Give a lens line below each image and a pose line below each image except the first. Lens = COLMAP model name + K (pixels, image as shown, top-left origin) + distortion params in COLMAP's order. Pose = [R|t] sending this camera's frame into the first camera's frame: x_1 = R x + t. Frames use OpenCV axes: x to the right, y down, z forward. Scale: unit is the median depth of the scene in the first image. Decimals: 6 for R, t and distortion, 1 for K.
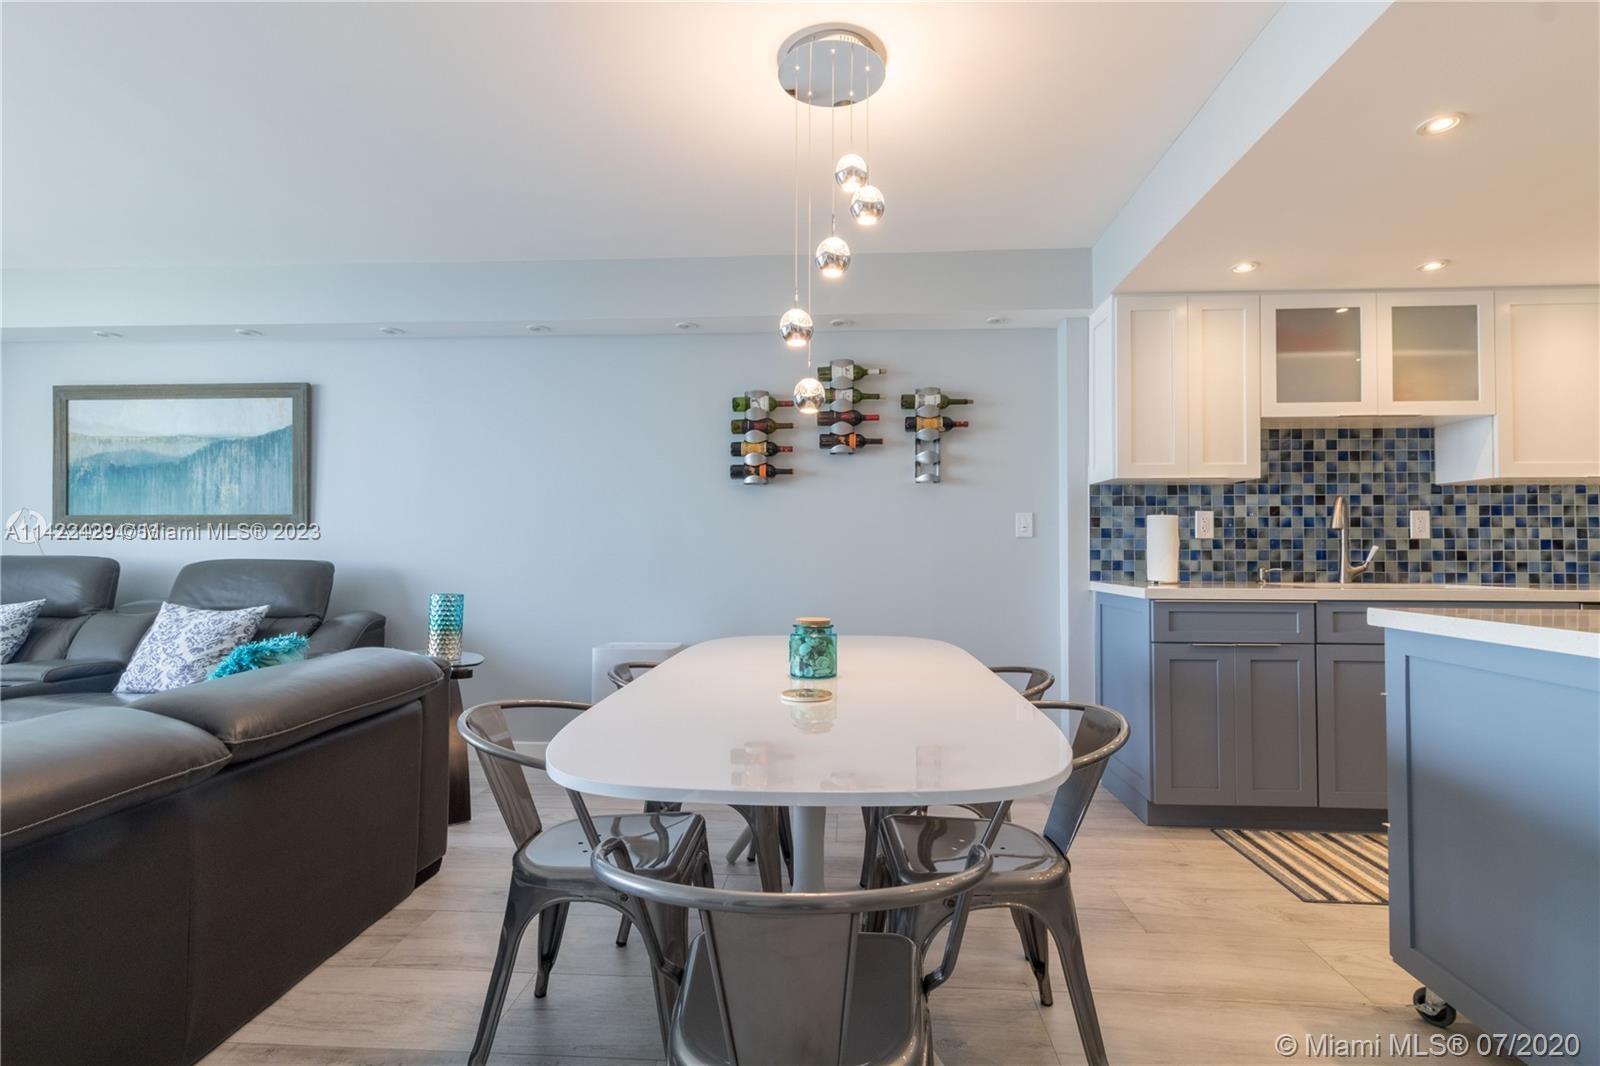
lens RADIAL K [[761.2, 0, 800.0], [0, 761.2, 533.0], [0, 0, 1]] dist [0.002728, 0.000490]
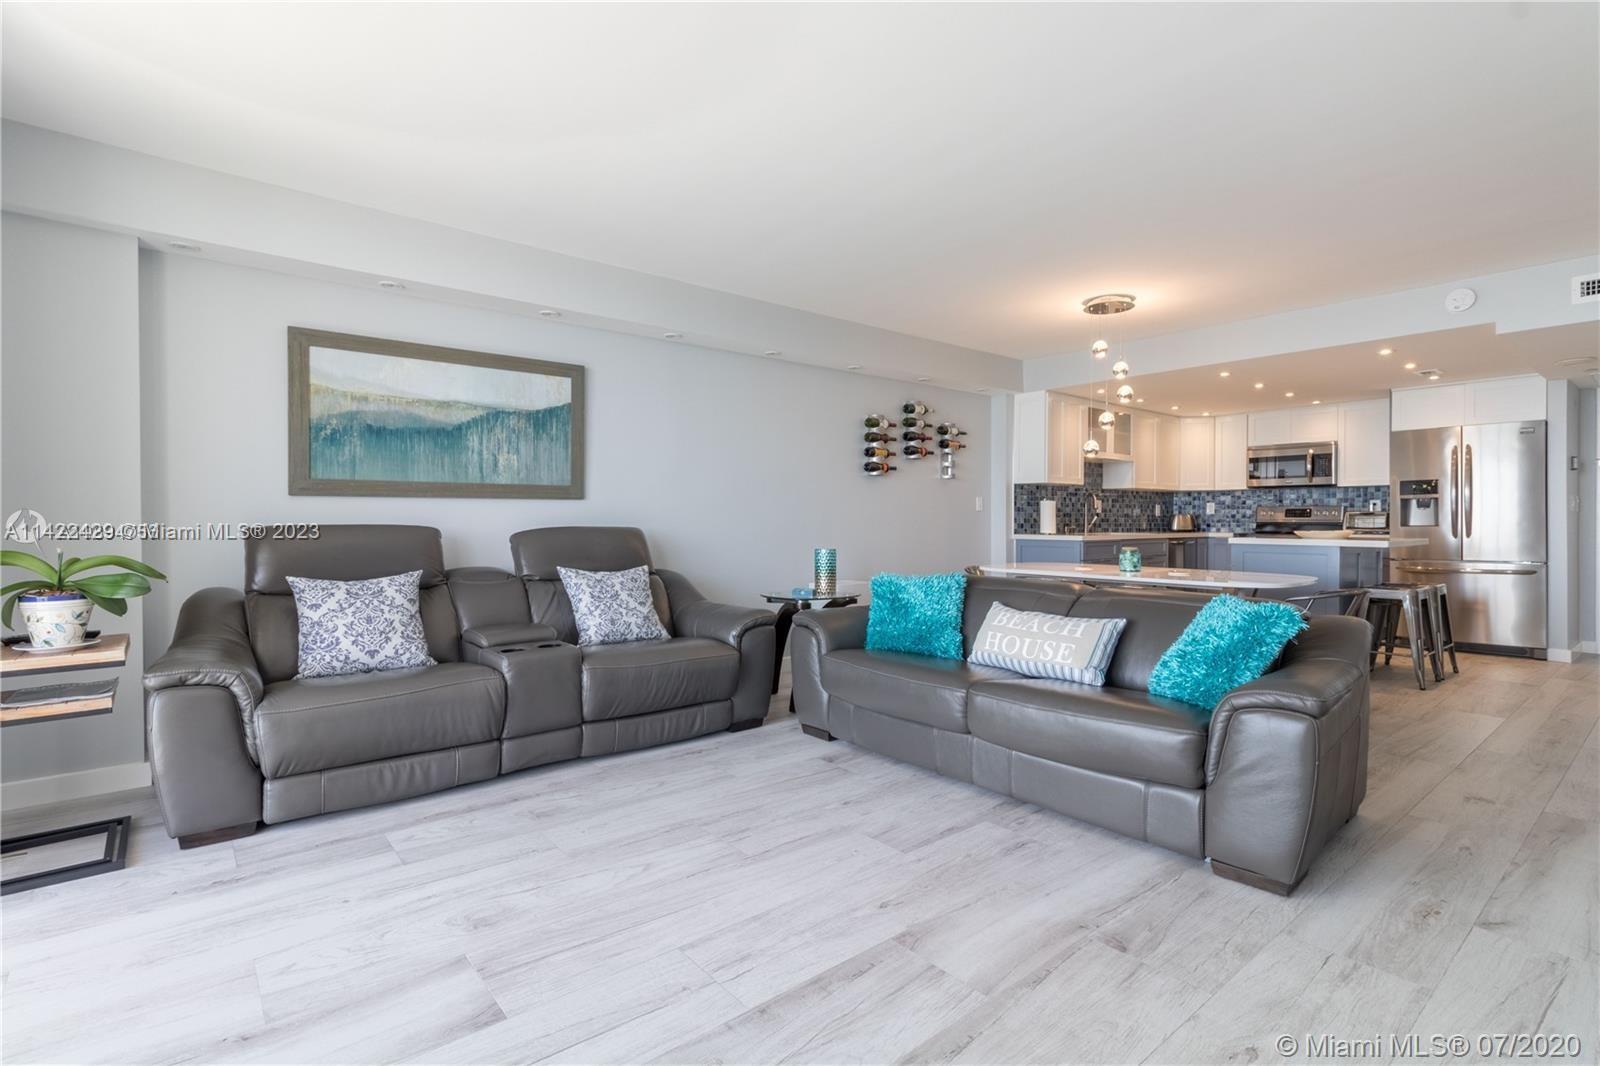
lens RADIAL K [[745.7, 0, 800.2], [0, 745.7, 524.2], [0, 0, 1]] dist [0.001414, 0.000679]
pose [[0.732881, -0.006496, 0.680326, -1.310380], [-0.017257, 0.999455, 0.028134, -0.005648], [-0.680138, -0.032359, 0.732369, -0.008476]]
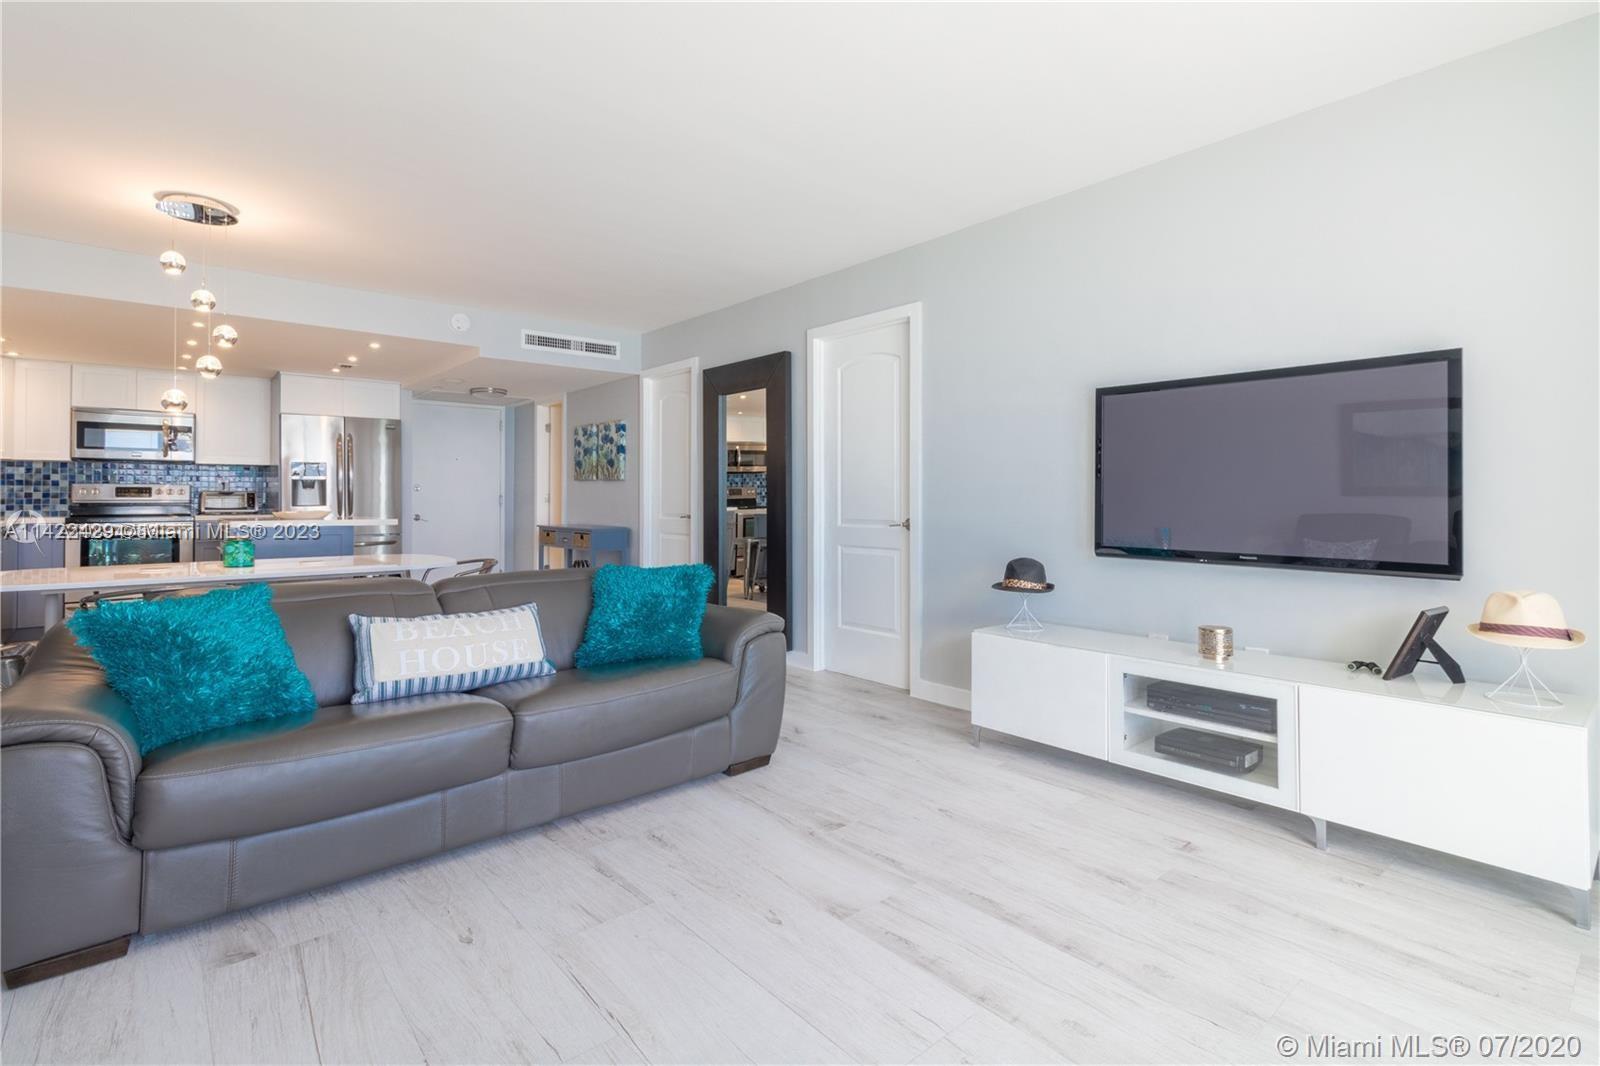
lens RADIAL K [[764.5, 0, 801.9], [0, 764.5, 496.6], [0, 0, 1]] dist [0.002486, 0.000483]
pose [[-0.697612, -0.000334, 0.716475, -1.274617], [-0.020662, 0.999593, -0.019652, 0.012510], [-0.716177, -0.028513, -0.697336, 0.732690]]
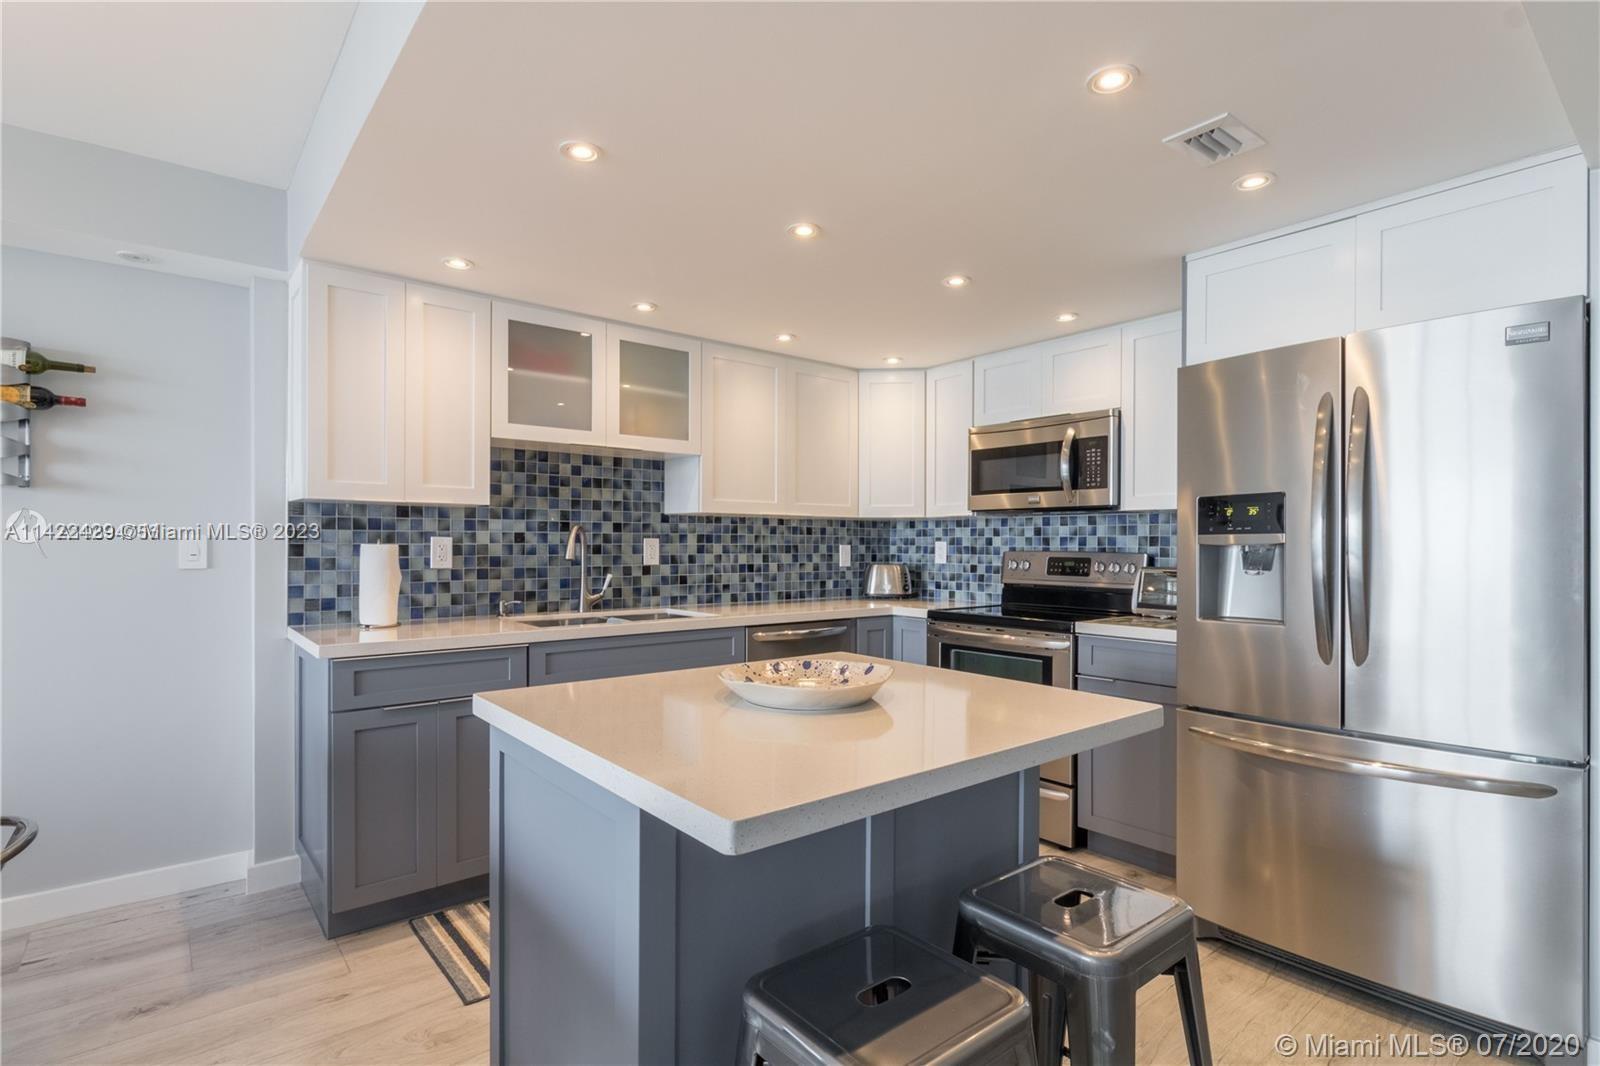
lens RADIAL K [[790.5, 0, 809.8], [0, 790.5, 546.6], [0, 0, 1]] dist [0.000214, -0.000461]
pose [[0.721093, -0.002595, 0.692833, 0.210695], [-0.020281, 0.999485, 0.024852, -0.049388], [-0.692541, -0.031972, 0.720669, 0.058225]]
